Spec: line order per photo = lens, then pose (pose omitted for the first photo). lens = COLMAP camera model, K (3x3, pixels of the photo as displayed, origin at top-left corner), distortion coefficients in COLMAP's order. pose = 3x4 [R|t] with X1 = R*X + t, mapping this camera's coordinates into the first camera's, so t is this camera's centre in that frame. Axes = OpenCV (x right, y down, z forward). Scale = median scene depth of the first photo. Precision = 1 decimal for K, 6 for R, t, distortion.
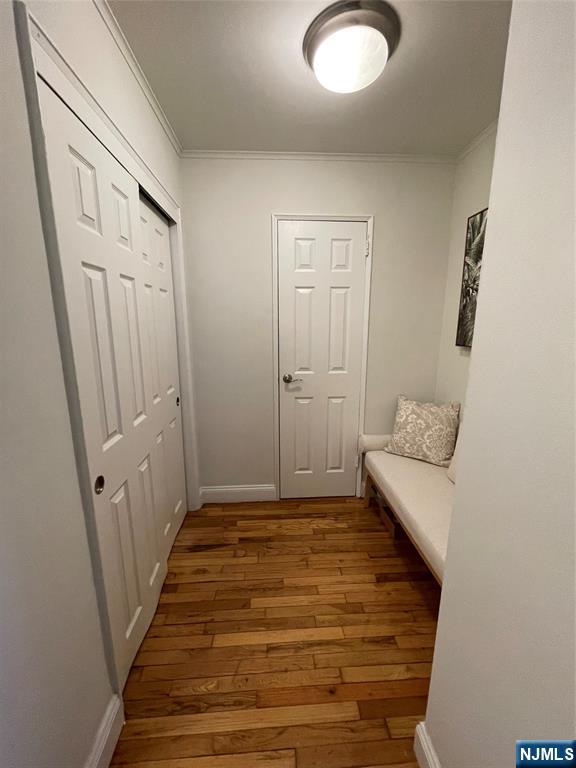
lens RADIAL K [[310.7, 0, 287.6], [0, 310.7, 383.8], [0, 0, 1]] dist [-0.002209, 0.000117]
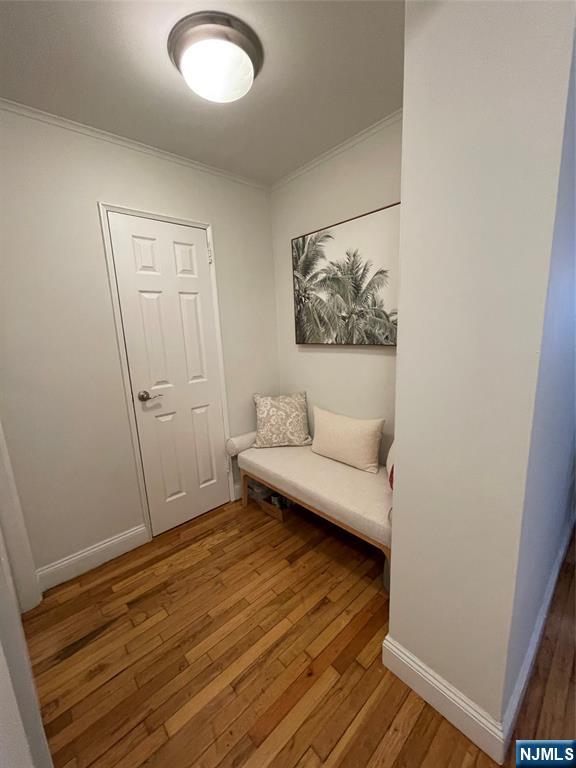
lens RADIAL K [[310.7, 0, 289.4], [0, 310.7, 384.5], [0, 0, 1]] dist [-0.002209, 0.000117]
pose [[0.776498, -0.147165, 0.612693, -0.239509], [0.166917, 0.985649, 0.025205, -0.003701], [-0.607610, 0.082698, 0.789919, 0.080097]]
